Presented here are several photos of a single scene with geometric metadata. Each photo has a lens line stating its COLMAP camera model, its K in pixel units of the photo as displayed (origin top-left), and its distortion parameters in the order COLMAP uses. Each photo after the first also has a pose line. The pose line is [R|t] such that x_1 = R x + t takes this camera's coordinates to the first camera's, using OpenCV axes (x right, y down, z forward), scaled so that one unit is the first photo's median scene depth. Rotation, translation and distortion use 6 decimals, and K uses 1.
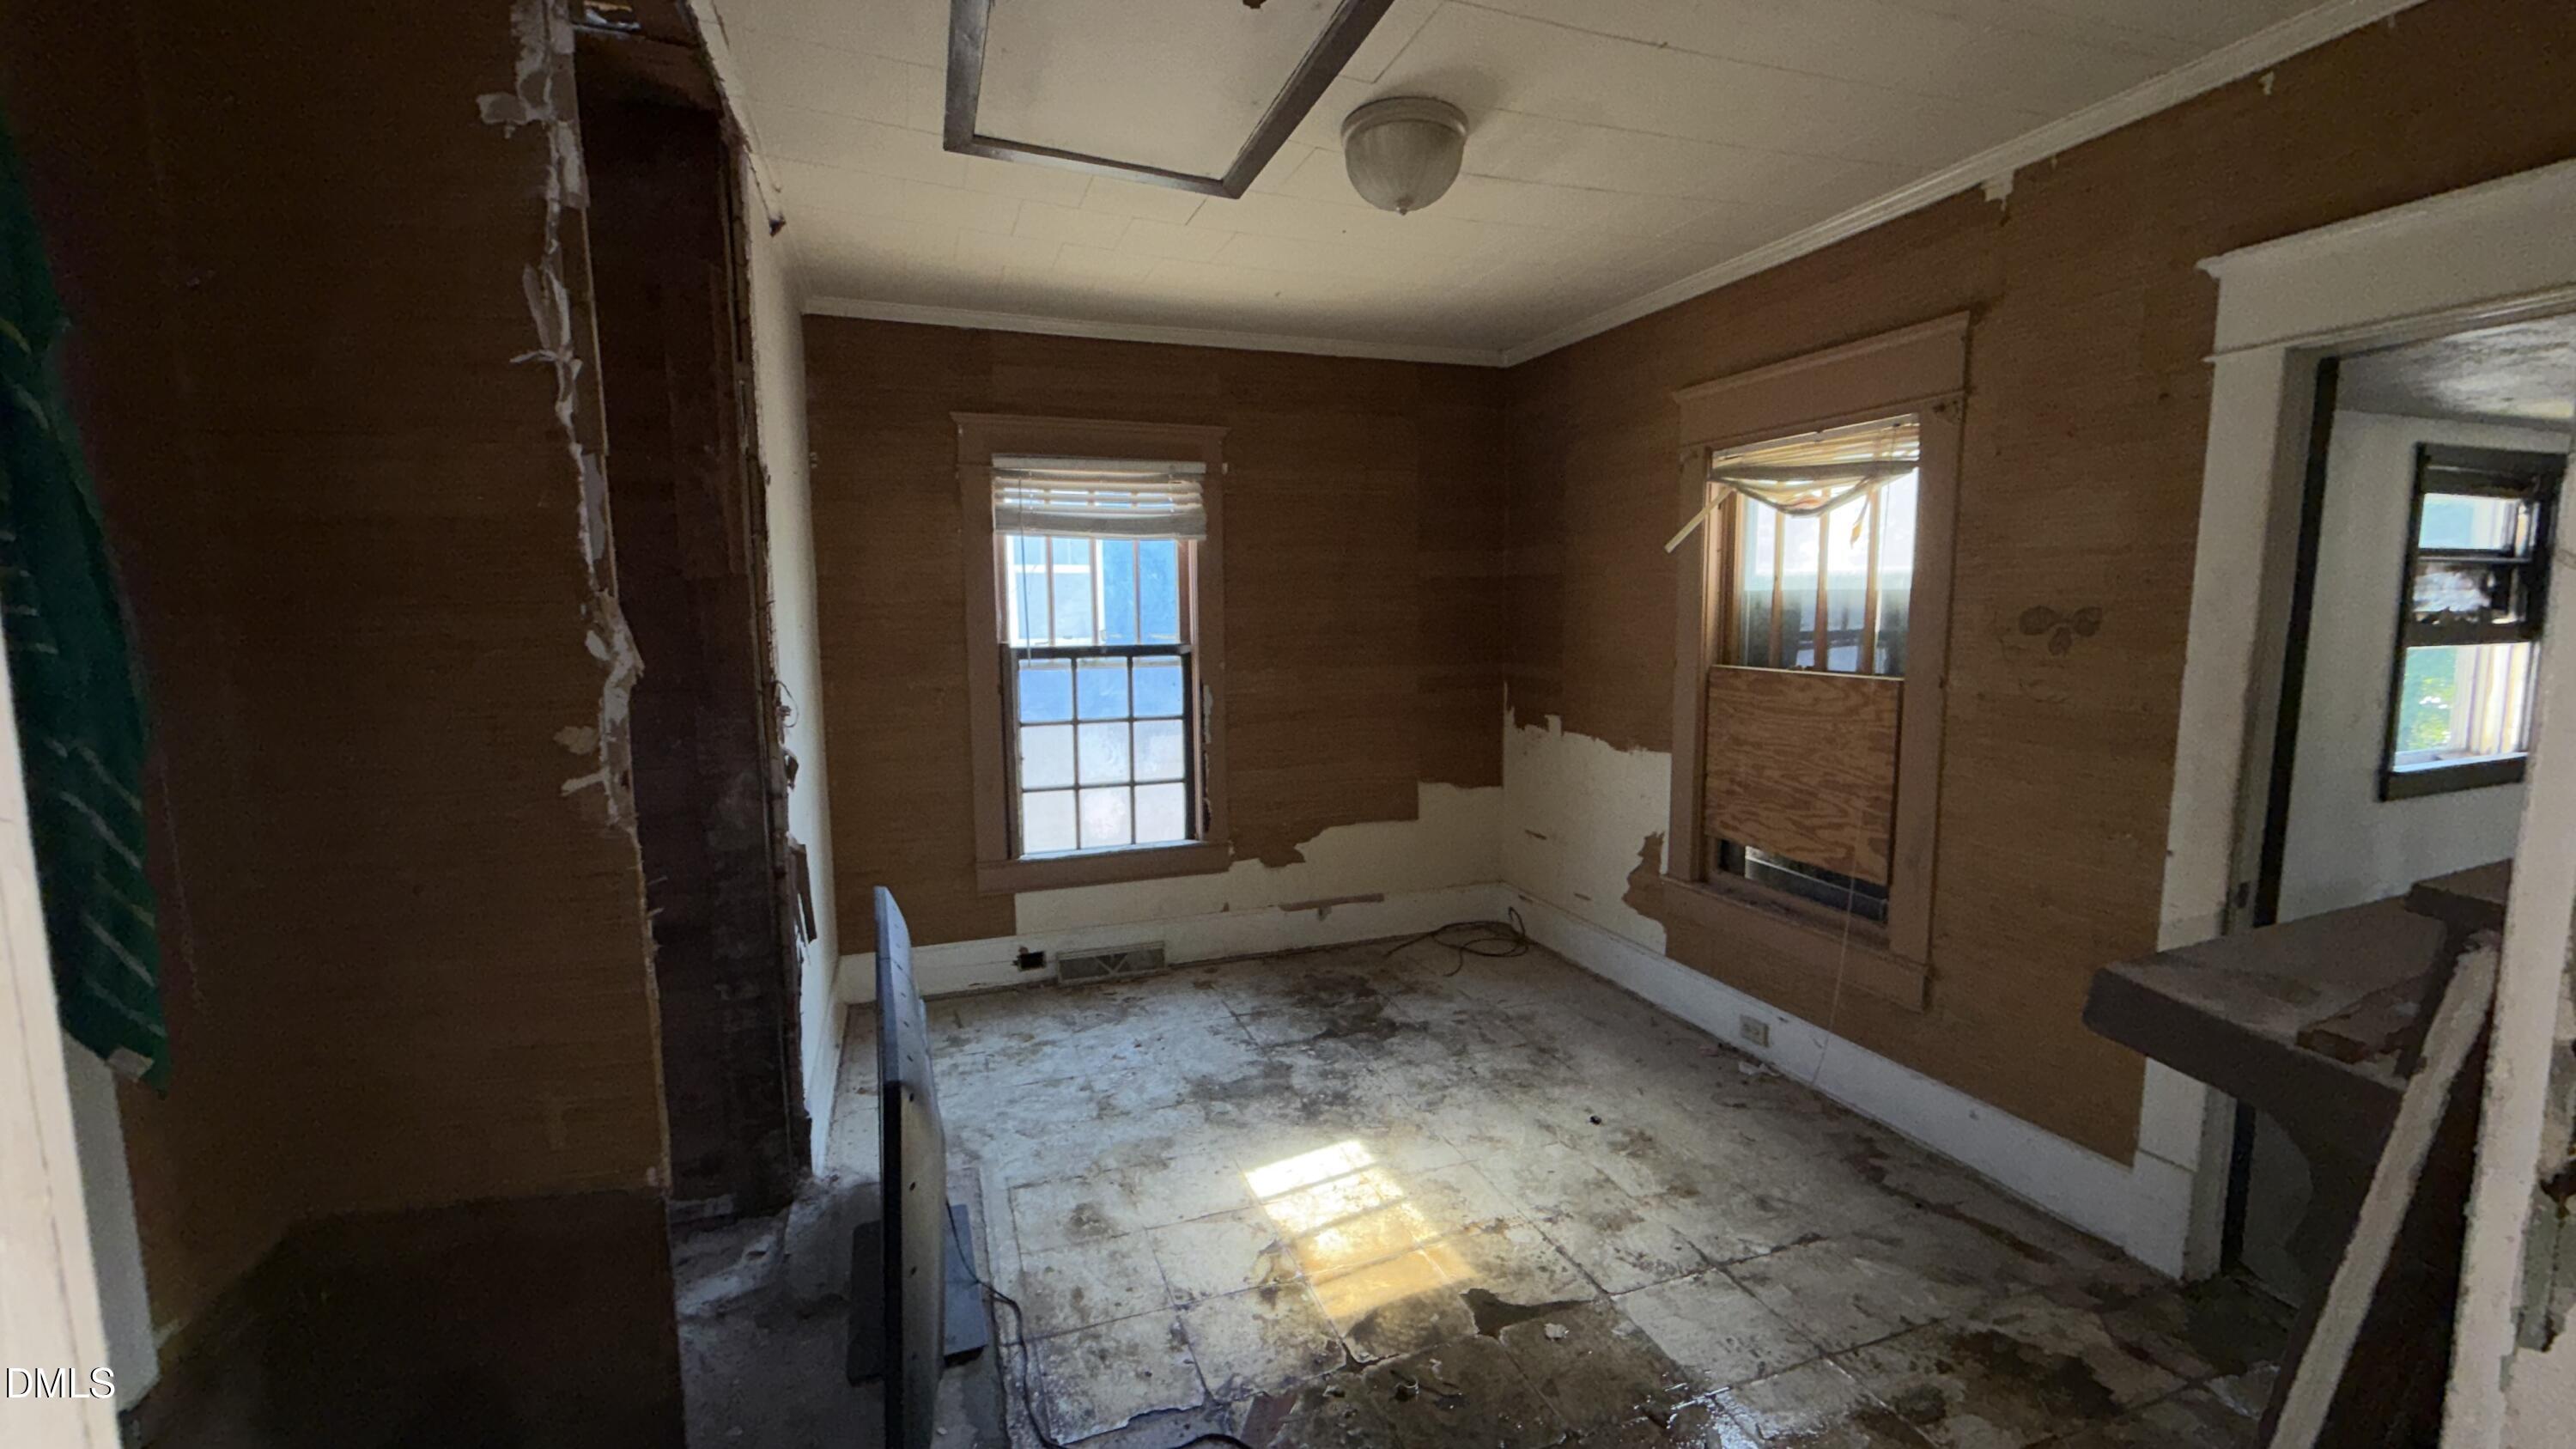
lens RADIAL K [[1028.5, 0, 1292.5], [0, 1028.5, 721.7], [0, 0, 1]] dist [0.002557, 0.000437]
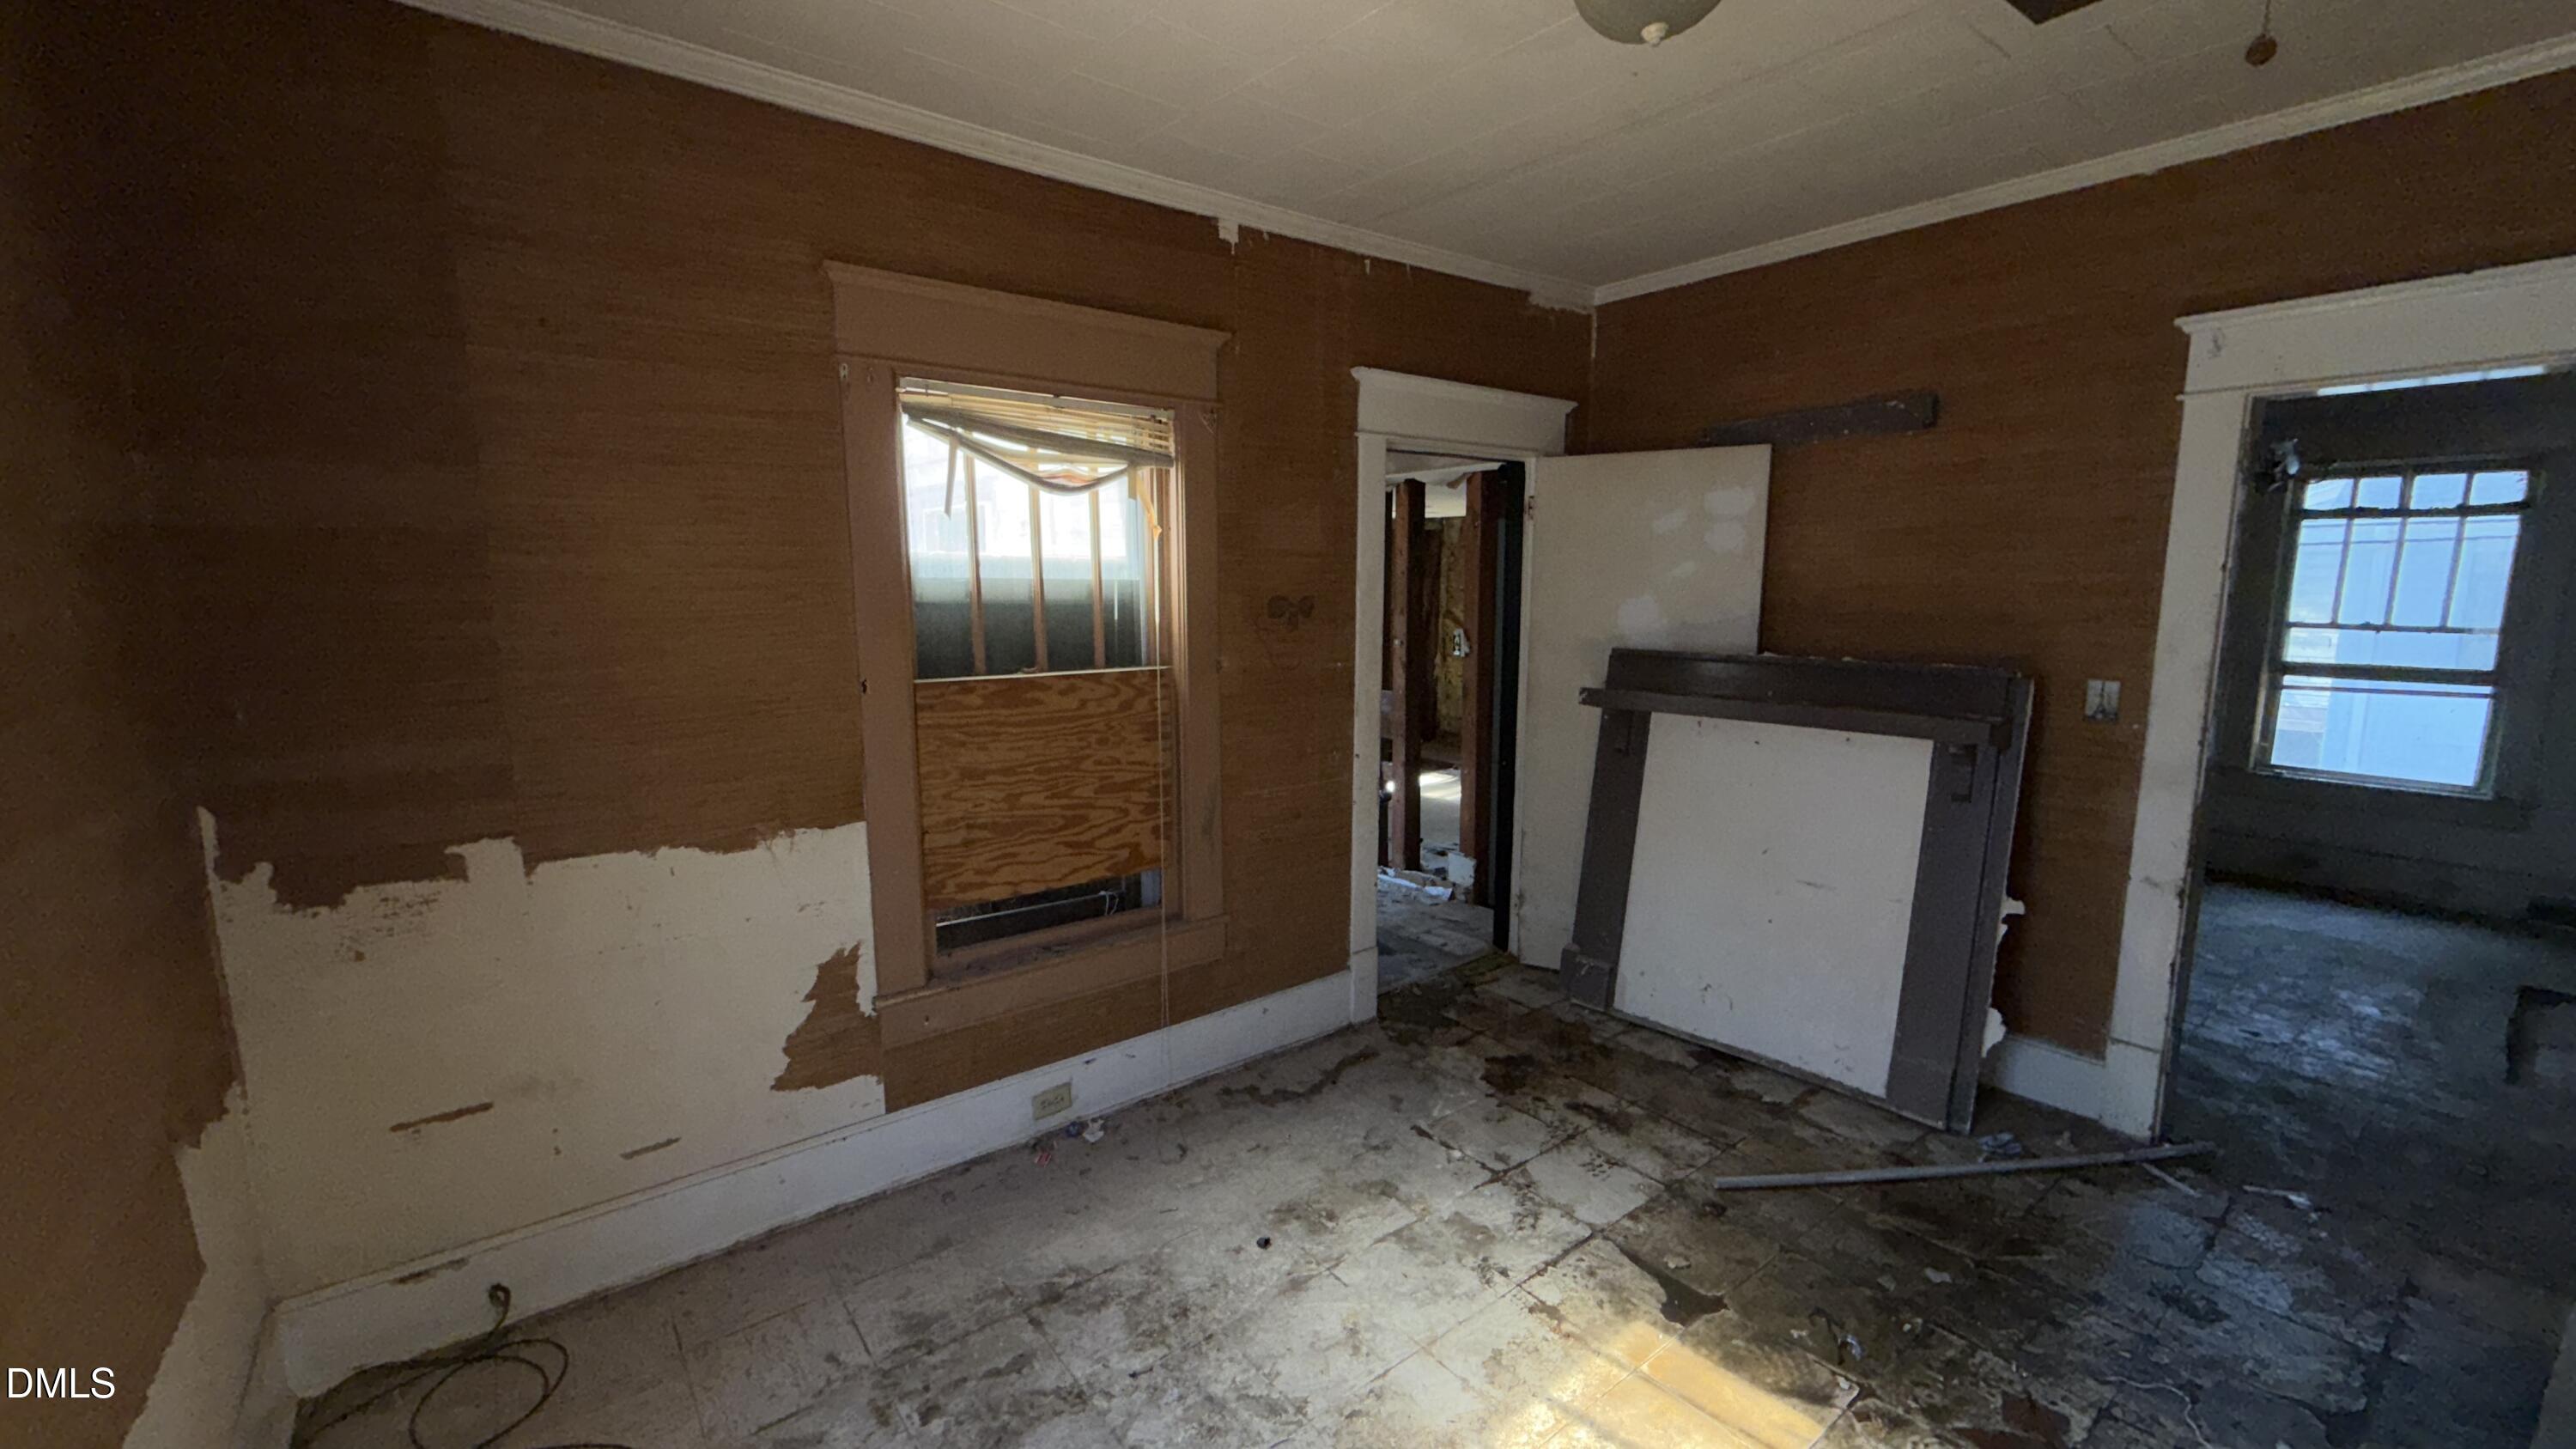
lens RADIAL K [[1028.5, 0, 1269.8], [0, 1028.5, 723.2], [0, 0, 1]] dist [0.002557, 0.000437]
pose [[-0.294559, -0.127021, 0.947154, -0.401510], [0.110001, 0.980032, 0.165640, -0.136651], [-0.949281, 0.152979, -0.274705, 1.120351]]
